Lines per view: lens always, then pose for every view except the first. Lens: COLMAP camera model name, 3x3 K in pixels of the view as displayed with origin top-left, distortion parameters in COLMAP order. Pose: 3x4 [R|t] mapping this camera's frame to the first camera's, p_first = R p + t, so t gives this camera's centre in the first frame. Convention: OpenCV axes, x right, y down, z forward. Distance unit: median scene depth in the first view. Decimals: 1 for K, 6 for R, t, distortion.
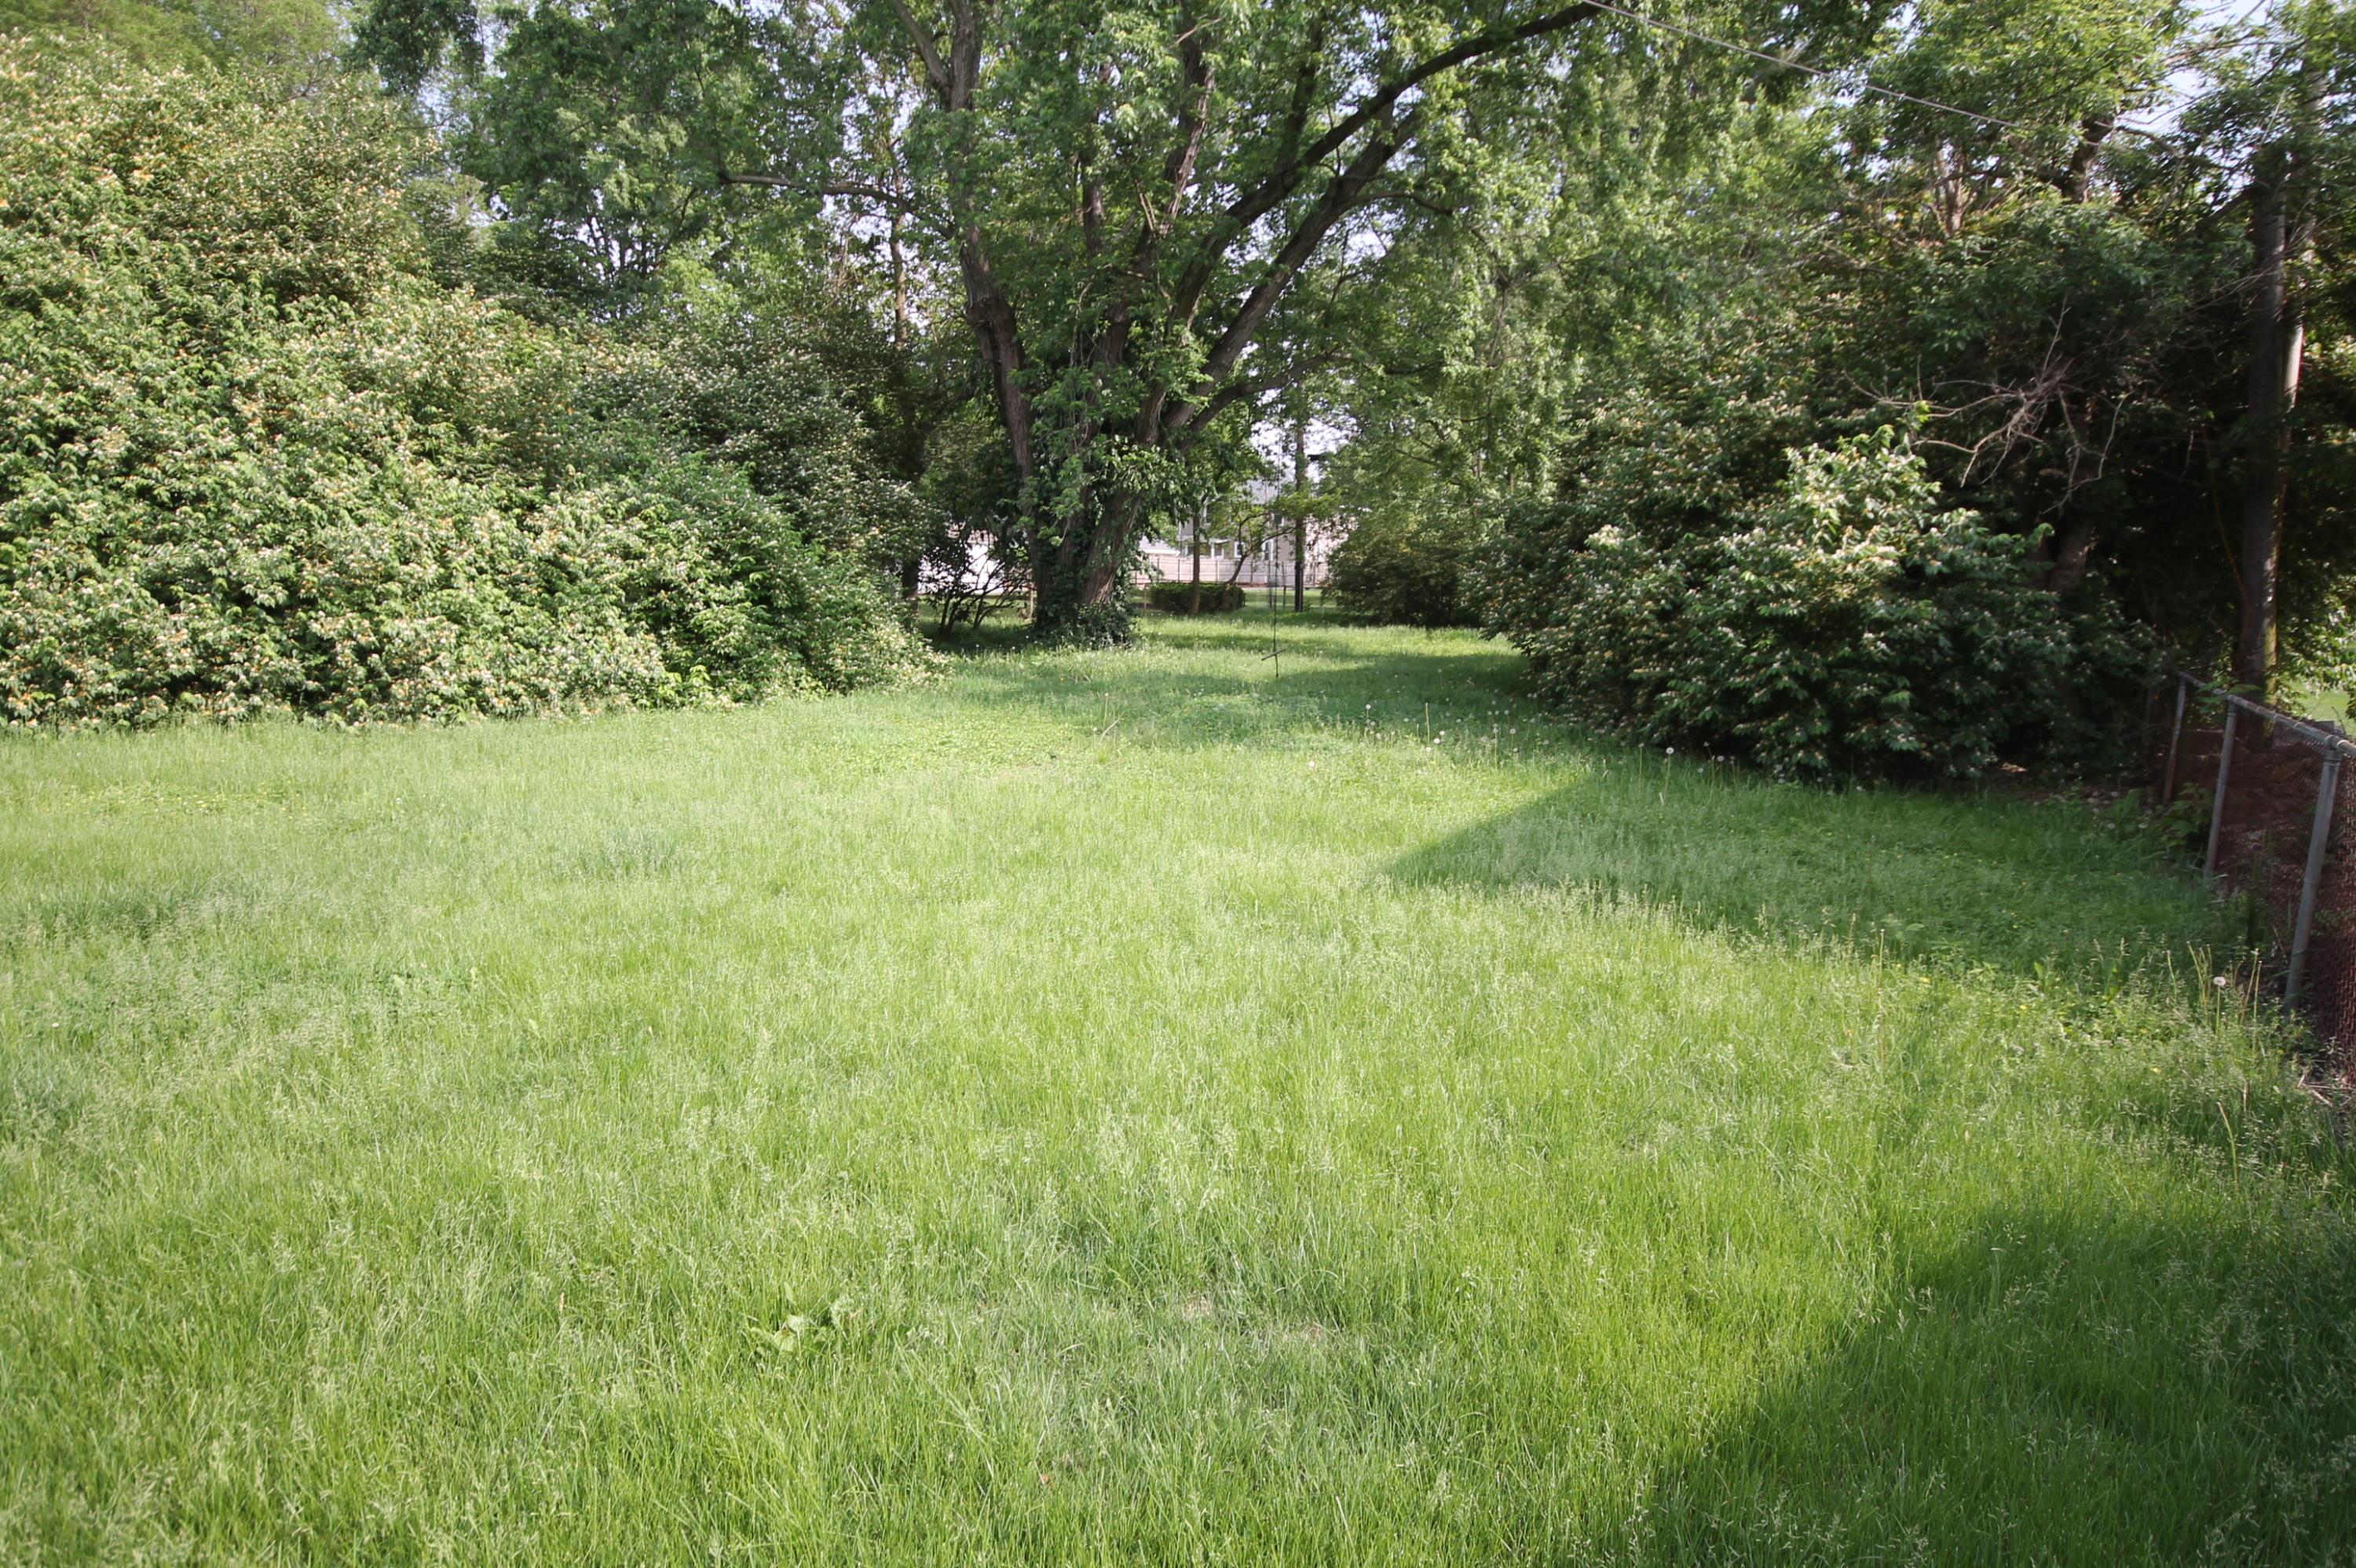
lens RADIAL K [[1457.9, 0, 1178.0], [0, 1457.9, 784.0], [0, 0, 1]] dist [0.000896, 0.003254]
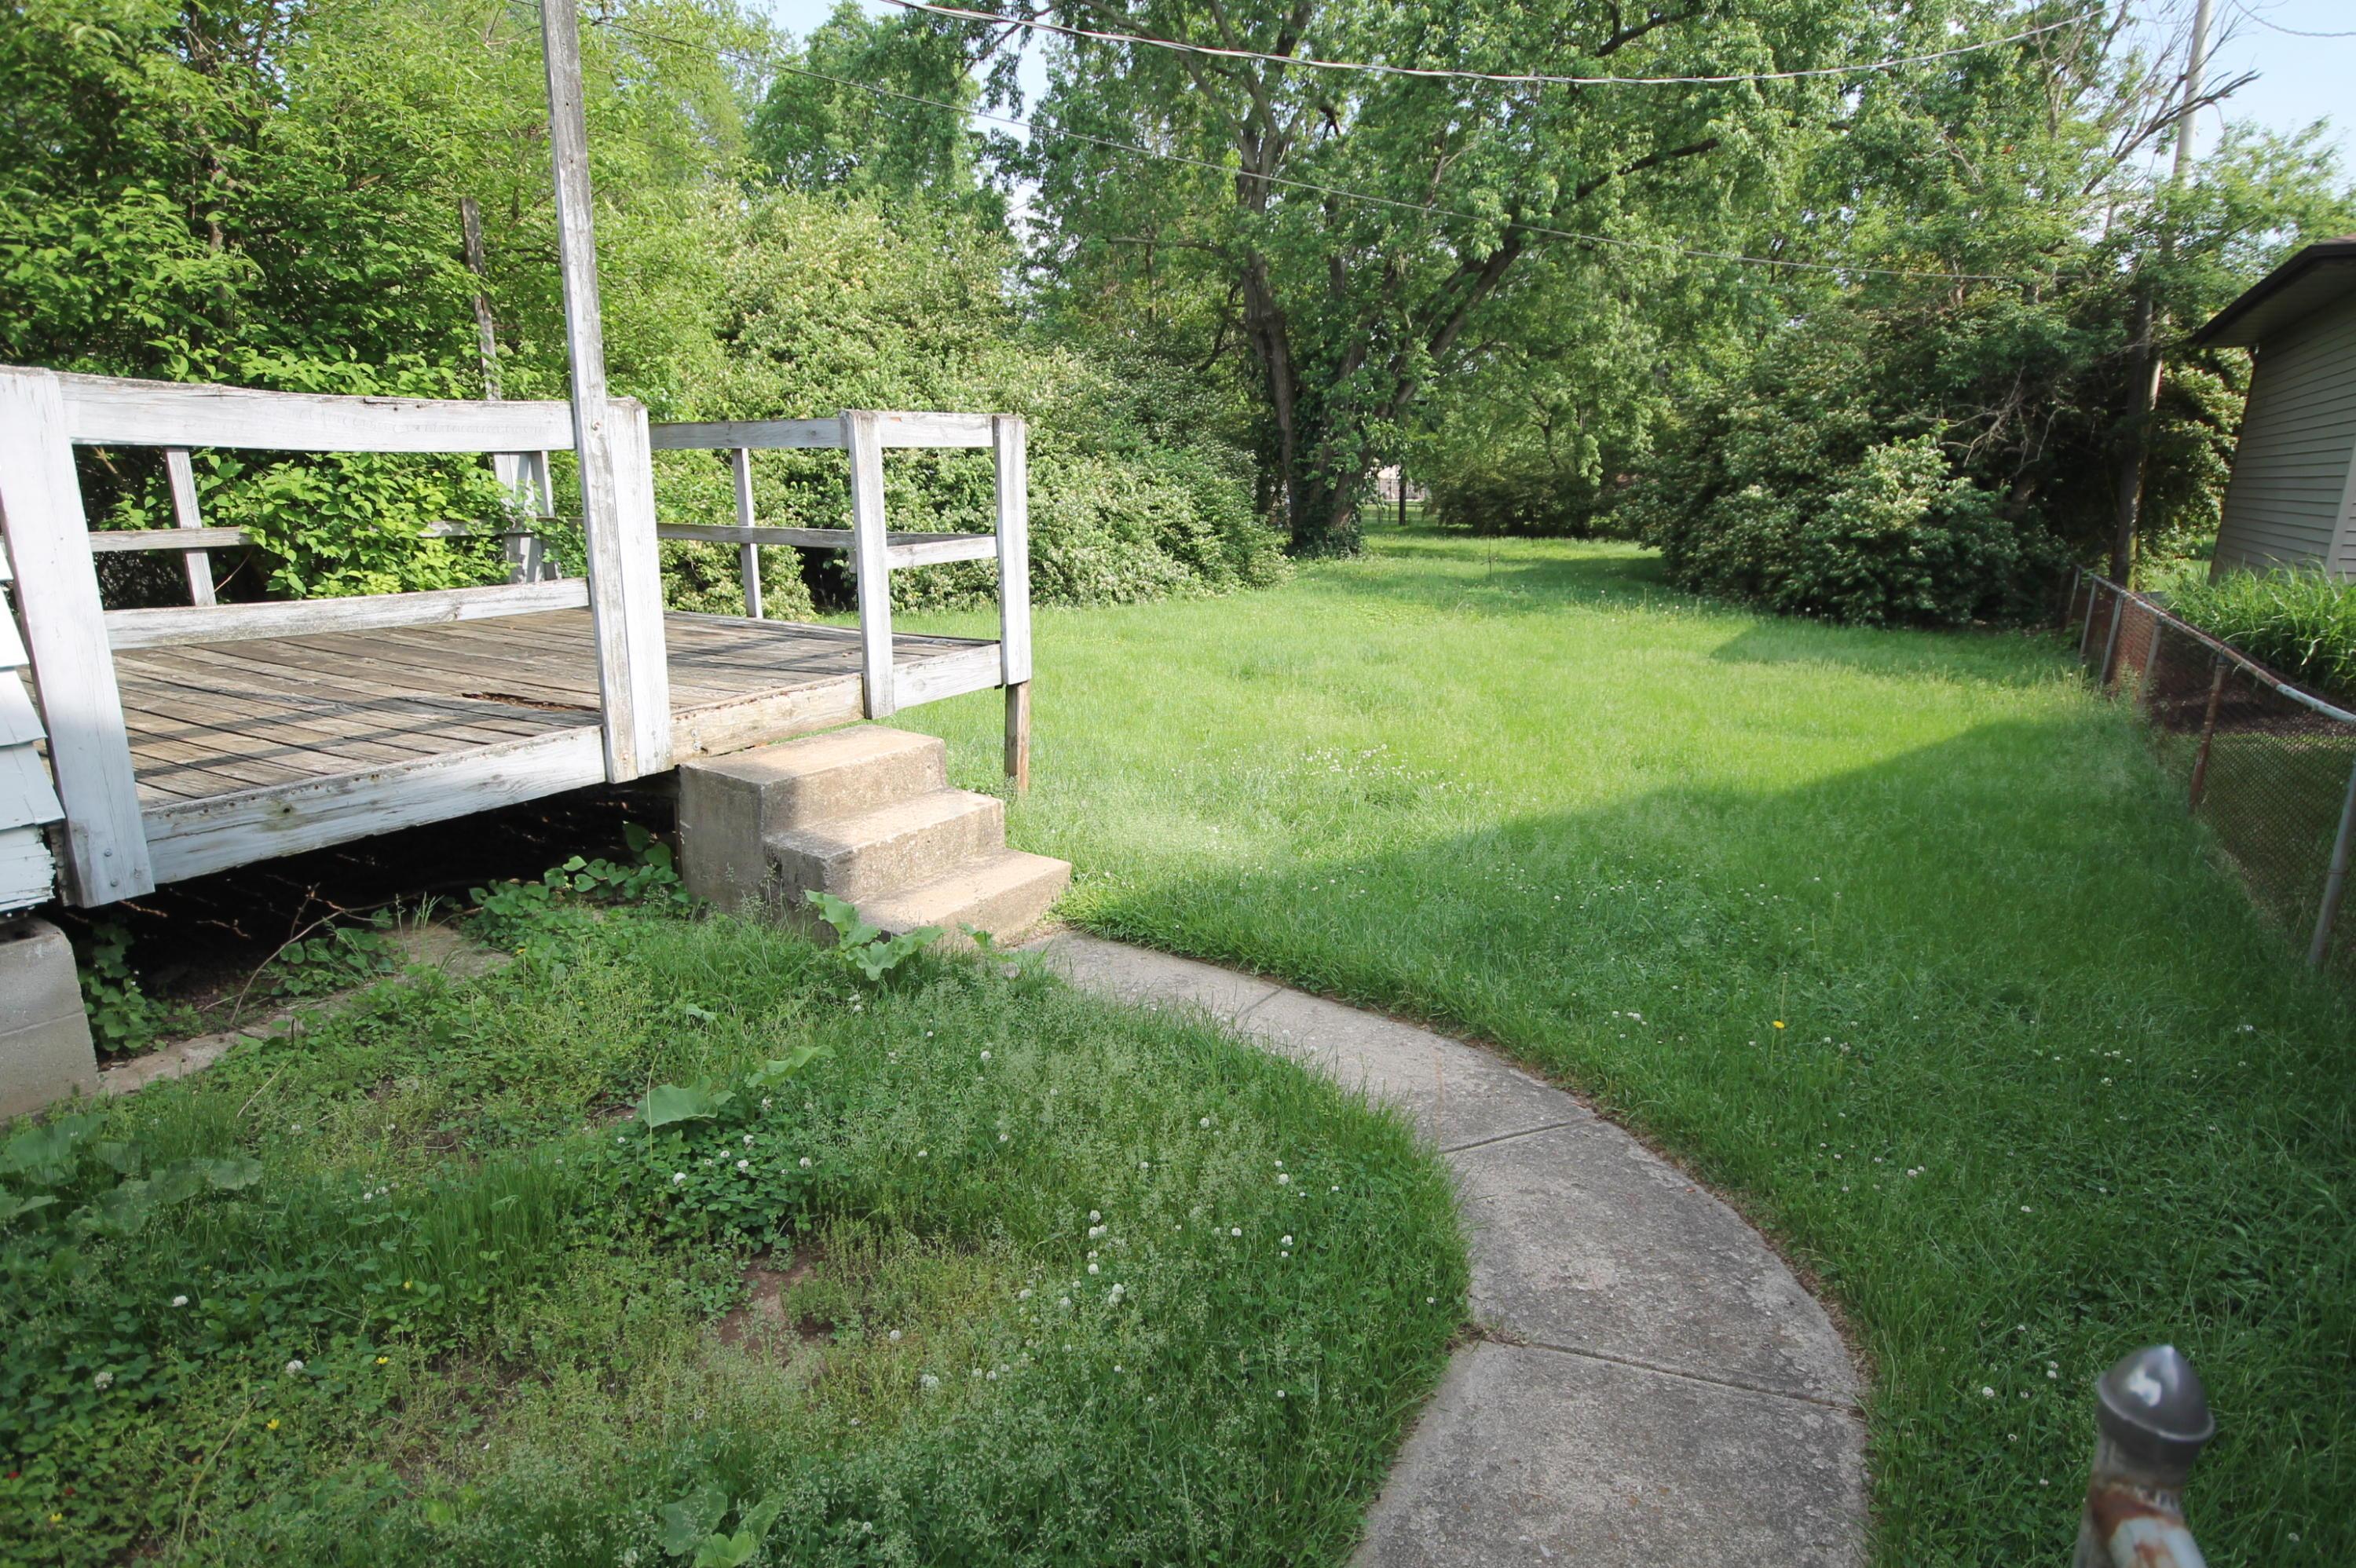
lens RADIAL K [[1273.5, 0, 1178.0], [0, 1273.5, 784.0], [0, 0, 1]] dist [-0.001391, -0.000781]
pose [[0.999668, -0.010971, -0.023305, -0.399417], [0.012961, 0.996120, 0.087048, 0.042874], [0.022259, -0.087321, 0.995931, -0.625082]]
